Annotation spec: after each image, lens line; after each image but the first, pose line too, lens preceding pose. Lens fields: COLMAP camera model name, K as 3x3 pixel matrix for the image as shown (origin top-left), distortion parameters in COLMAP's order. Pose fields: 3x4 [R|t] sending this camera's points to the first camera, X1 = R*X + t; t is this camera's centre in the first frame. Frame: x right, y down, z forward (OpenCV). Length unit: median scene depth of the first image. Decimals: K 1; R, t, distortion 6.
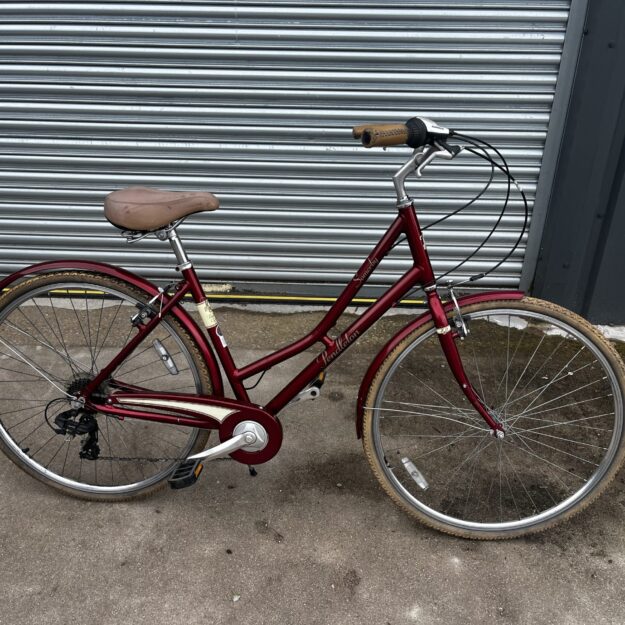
lens RADIAL K [[641.0, 0, 312.8], [0, 641.0, 313.0], [0, 0, 1]] dist [0.024893, 0.000000]
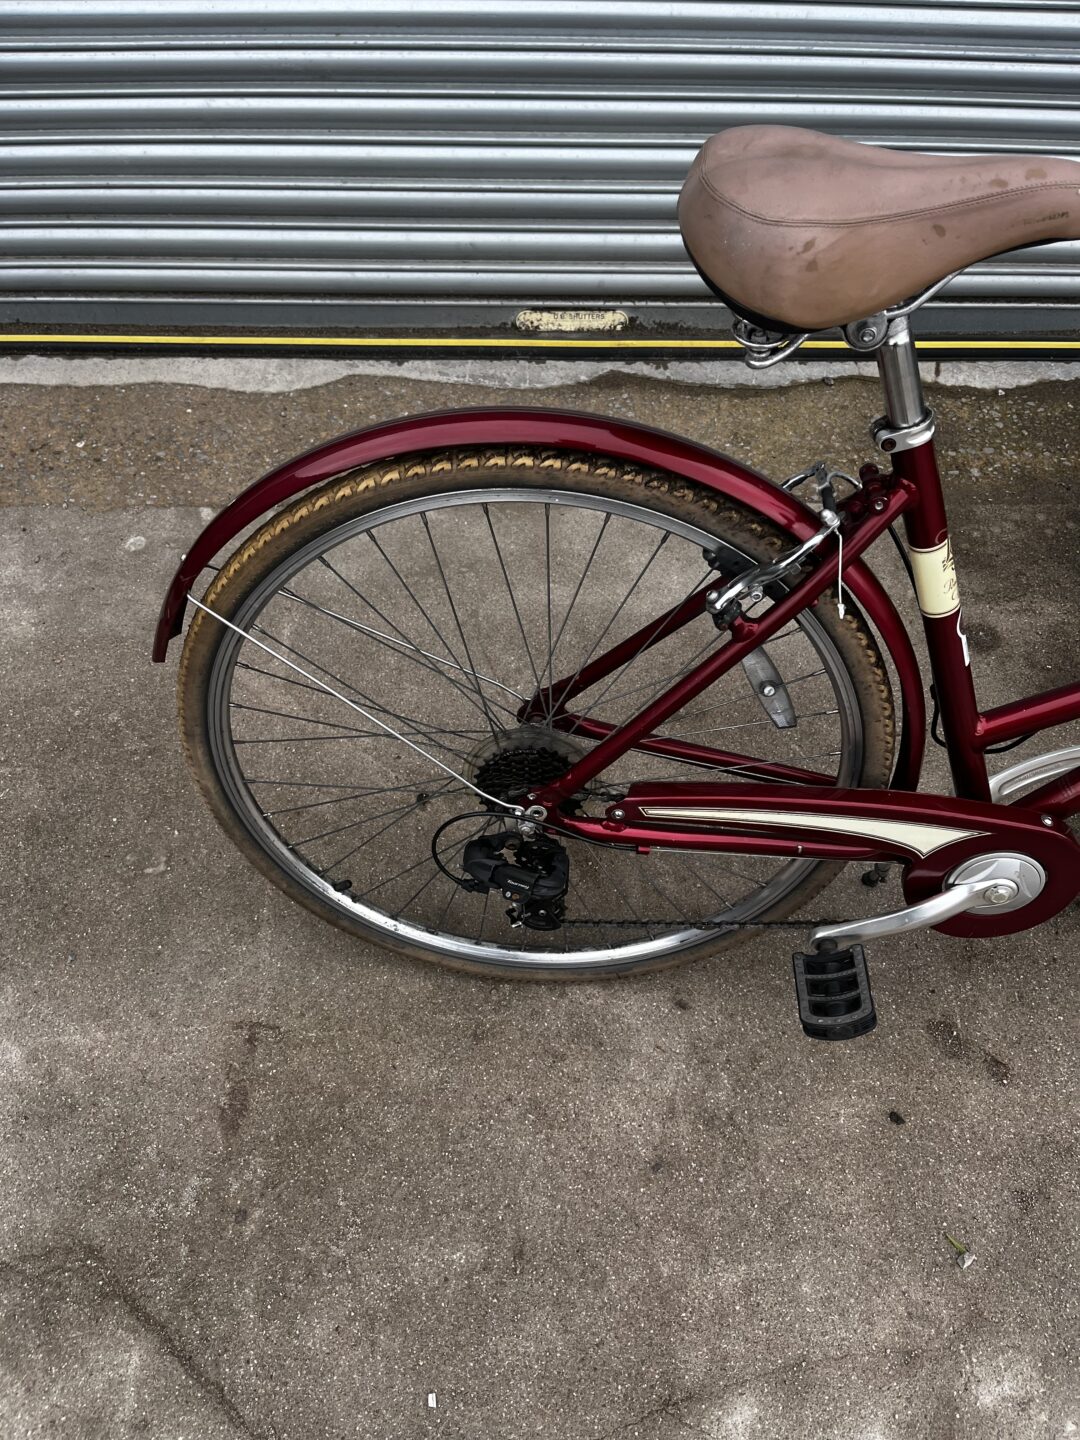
lens RADIAL K [[1103.1, 0, 550.1], [0, 1103.1, 734.7], [0, 0, 1]] dist [0.059998, -0.091570]
pose [[0.998735, -0.038471, 0.032376, -0.368012], [0.022123, 0.914431, 0.404138, -0.148168], [-0.045153, -0.402910, 0.914125, 0.459974]]
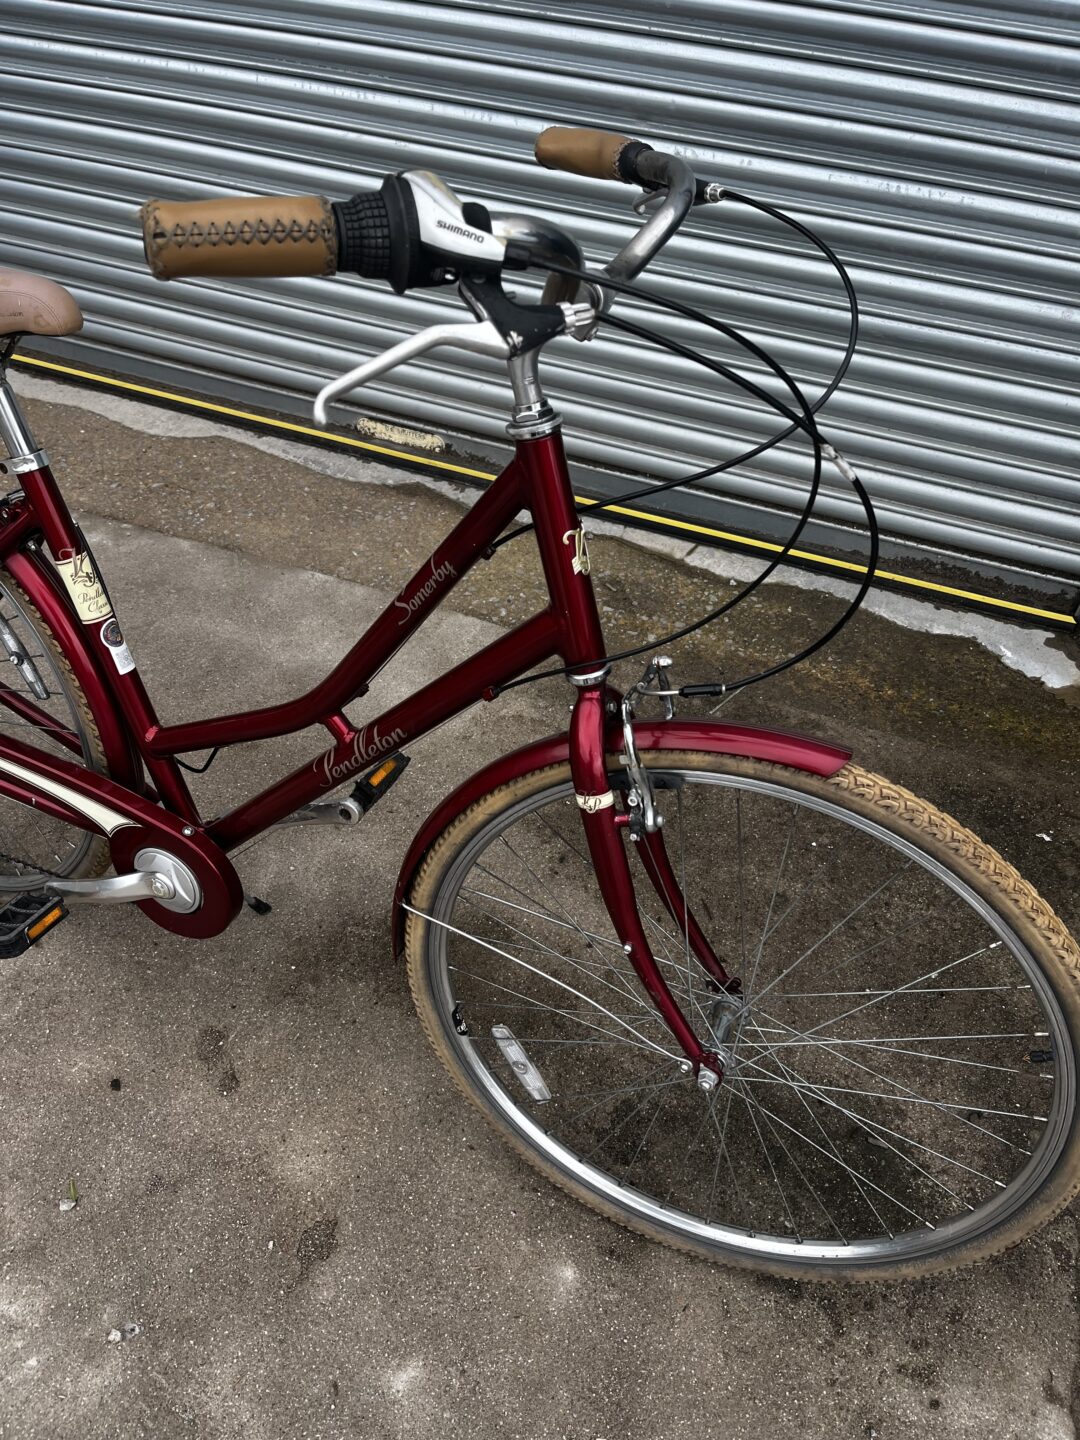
lens RADIAL K [[1103.1, 0, 528.2], [0, 1103.1, 713.7], [0, 0, 1]] dist [0.059998, -0.091570]
pose [[0.946953, 0.244764, -0.208257, 0.258858], [-0.180419, 0.941160, 0.285774, -0.170234], [0.265951, -0.233041, 0.935394, 0.387200]]
